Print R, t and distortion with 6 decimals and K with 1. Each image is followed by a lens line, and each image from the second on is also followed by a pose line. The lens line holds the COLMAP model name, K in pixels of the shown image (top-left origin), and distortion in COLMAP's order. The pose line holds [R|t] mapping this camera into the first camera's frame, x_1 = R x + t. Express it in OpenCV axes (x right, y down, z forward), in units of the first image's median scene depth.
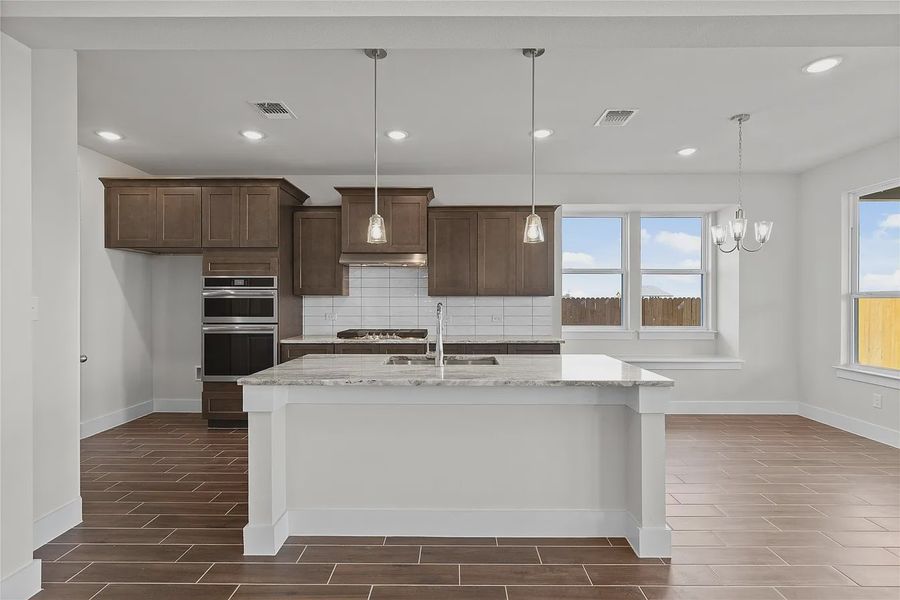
lens RADIAL K [[426.6, 0, 447.1], [0, 426.6, 302.2], [0, 0, 1]] dist [0.000201, 0.001245]
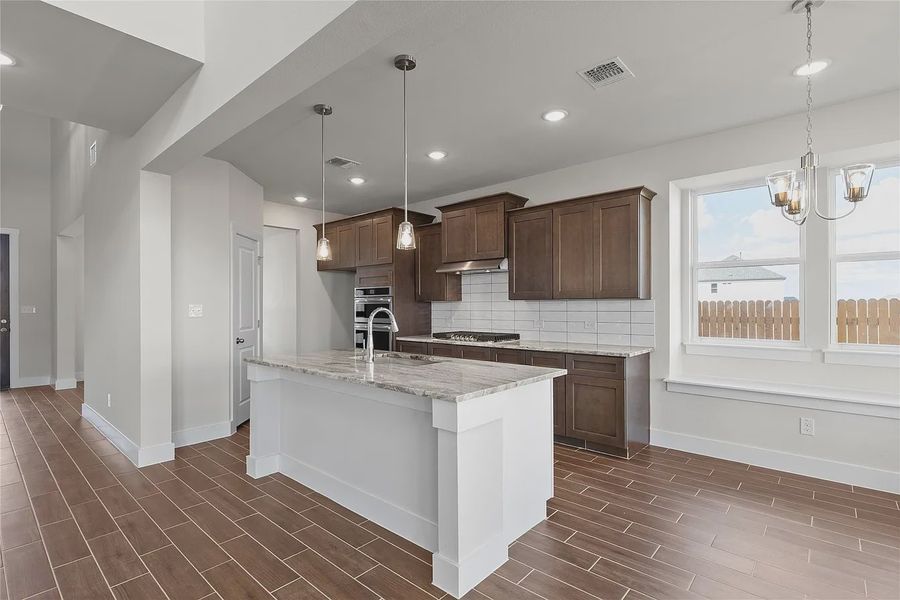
lens RADIAL K [[426.6, 0, 446.9], [0, 426.6, 300.5], [0, 0, 1]] dist [0.000201, 0.001245]
pose [[0.752184, -0.010798, -0.658865, 0.513810], [0.002276, 0.999902, -0.013789, -0.000746], [0.658950, 0.008872, 0.752135, 0.152448]]
